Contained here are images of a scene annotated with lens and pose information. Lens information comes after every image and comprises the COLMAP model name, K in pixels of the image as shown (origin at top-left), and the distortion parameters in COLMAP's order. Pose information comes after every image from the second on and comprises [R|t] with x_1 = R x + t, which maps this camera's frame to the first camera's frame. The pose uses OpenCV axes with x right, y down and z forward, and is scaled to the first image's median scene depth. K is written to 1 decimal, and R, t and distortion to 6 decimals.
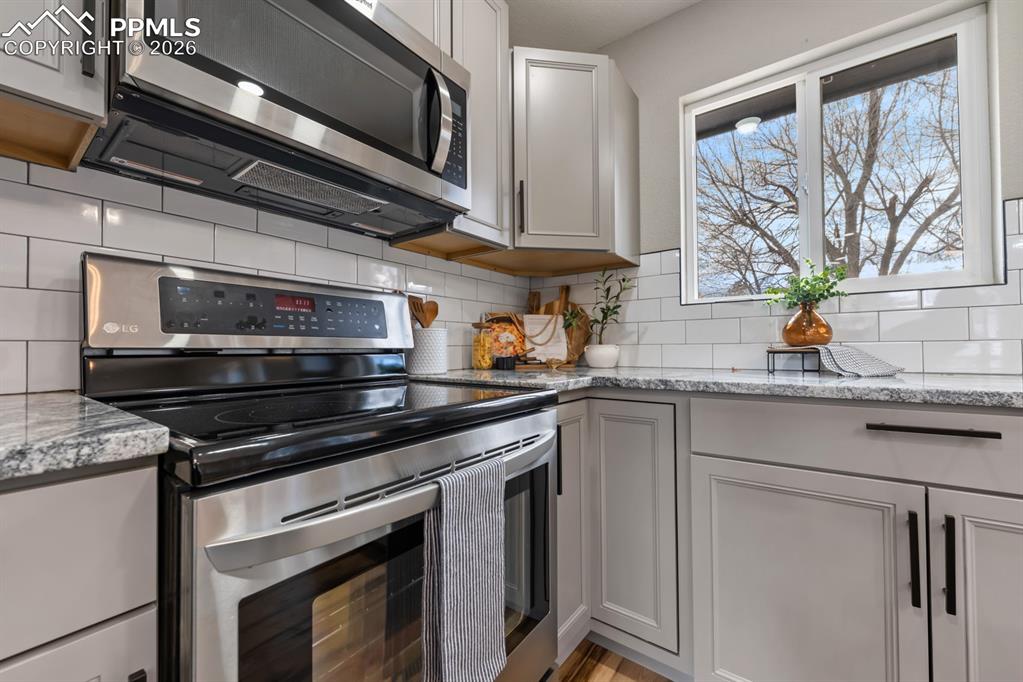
lens RADIAL K [[410.5, 0, 509.5], [0, 410.5, 344.3], [0, 0, 1]] dist [-0.002473, -0.000126]
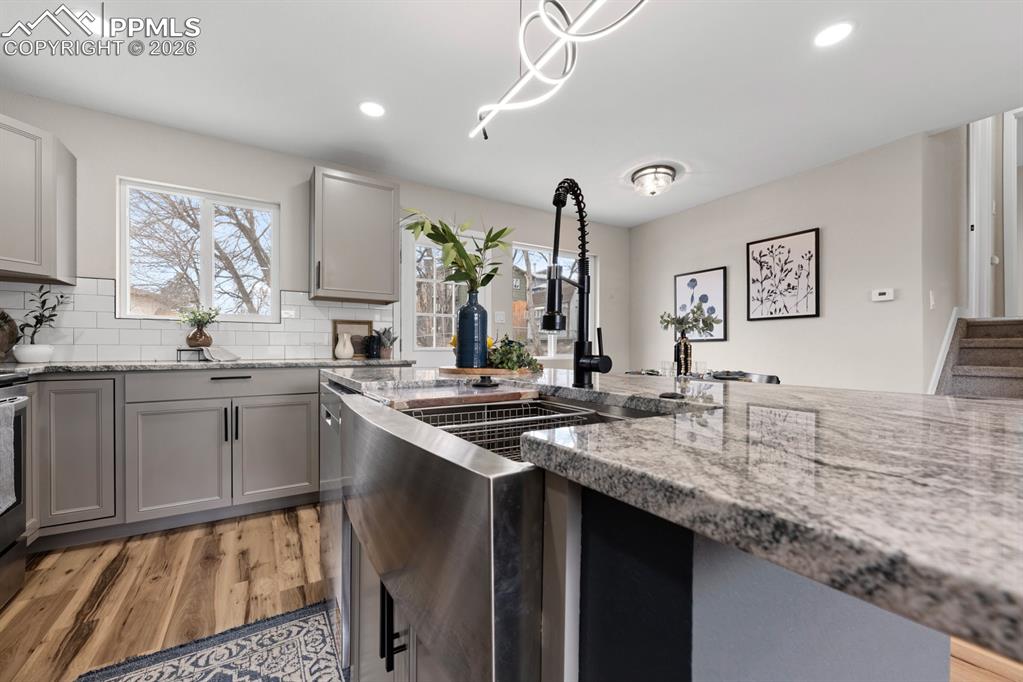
lens RADIAL K [[410.5, 0, 511.4], [0, 410.5, 349.0], [0, 0, 1]] dist [-0.002473, -0.000126]
pose [[0.373013, 0.002979, 0.927821, -0.401817], [-0.015369, 0.999877, 0.002968, -0.011886], [-0.927699, -0.015367, 0.373013, -0.839526]]
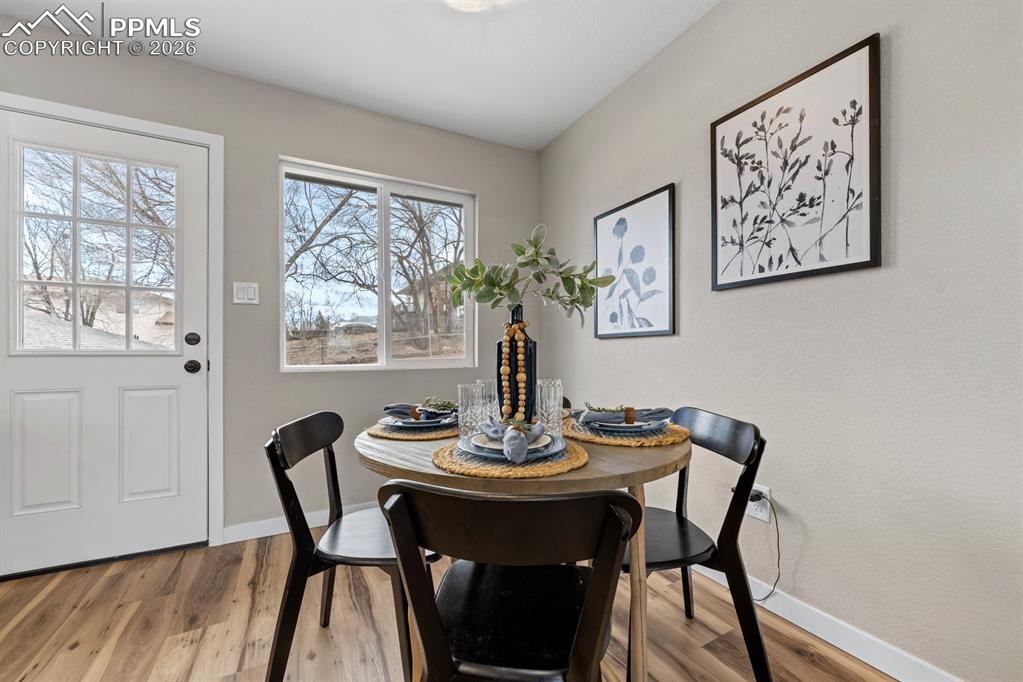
lens RADIAL K [[410.5, 0, 509.4], [0, 410.5, 352.2], [0, 0, 1]] dist [-0.002473, -0.000126]
pose [[0.437904, 0.002030, 0.899019, 0.923777], [-0.014481, 0.999884, 0.004796, -0.019189], [-0.898905, -0.015119, 0.437883, -1.174106]]
